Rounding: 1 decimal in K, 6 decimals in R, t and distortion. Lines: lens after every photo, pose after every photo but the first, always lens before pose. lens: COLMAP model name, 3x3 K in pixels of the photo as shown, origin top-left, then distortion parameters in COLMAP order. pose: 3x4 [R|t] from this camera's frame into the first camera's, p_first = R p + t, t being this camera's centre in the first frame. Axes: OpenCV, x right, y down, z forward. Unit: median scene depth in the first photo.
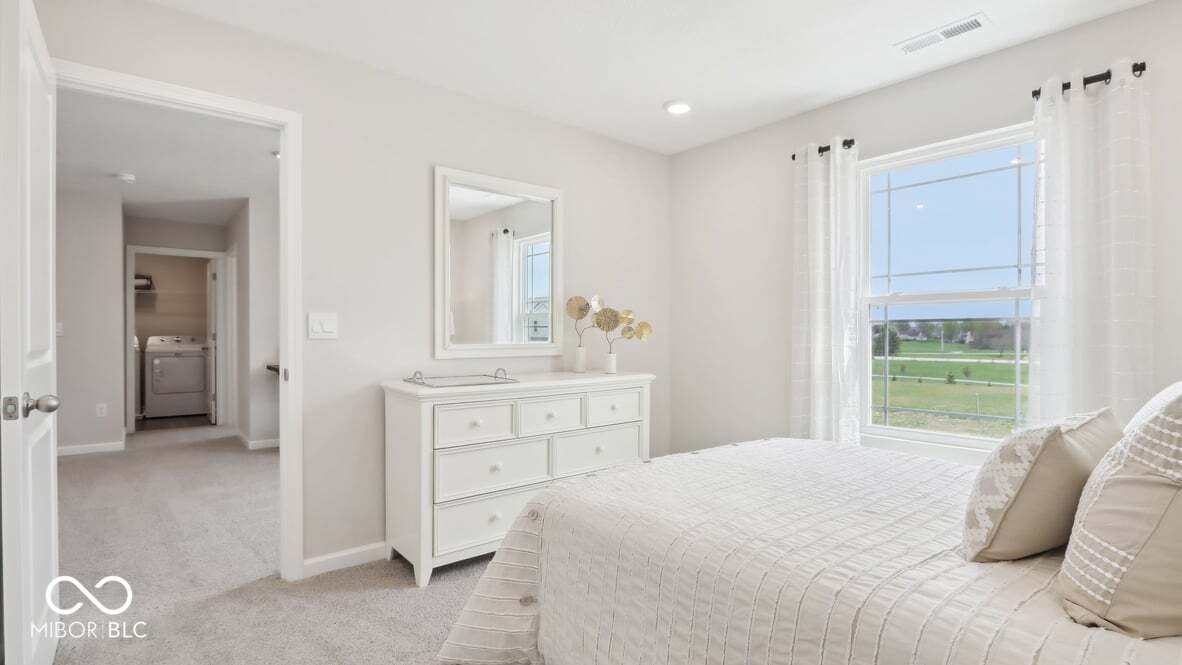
lens RADIAL K [[570.8, 0, 591.0], [0, 570.8, 332.5], [0, 0, 1]] dist [-0.016647, 0.000798]
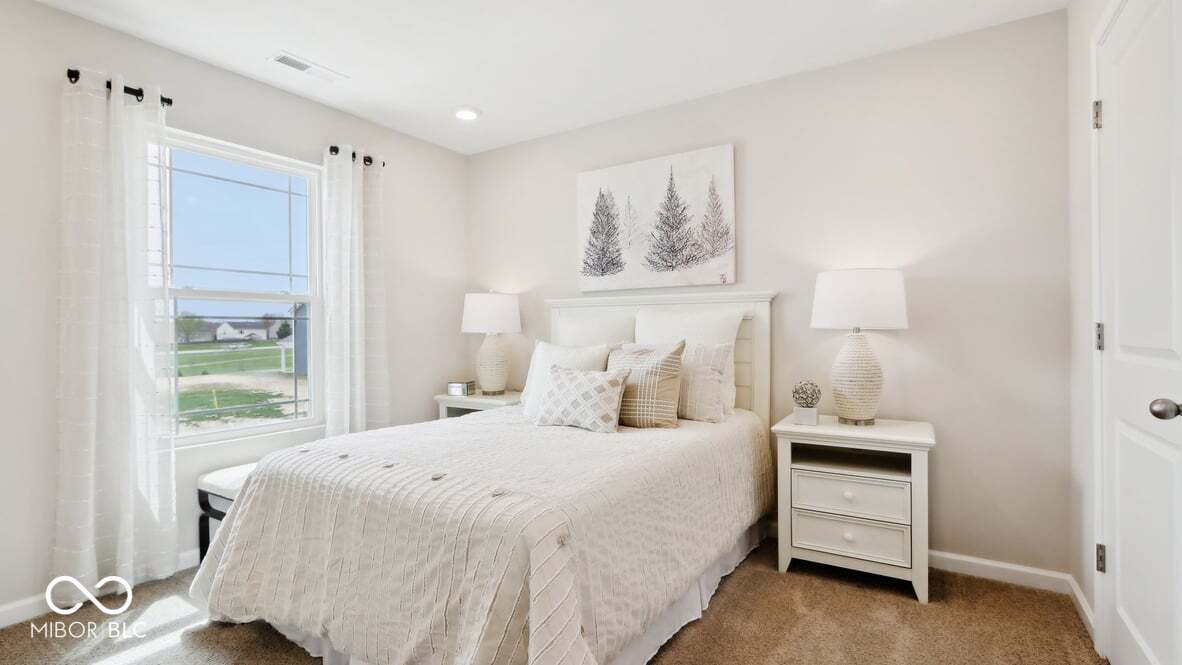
lens RADIAL K [[570.8, 0, 591.0], [0, 570.8, 332.5], [0, 0, 1]] dist [-0.016647, 0.000798]
pose [[-0.282346, -0.002391, 0.959310, -0.565240], [-0.010358, 0.999946, -0.000556, -0.000203], [-0.959257, -0.010094, -0.282355, 0.682576]]
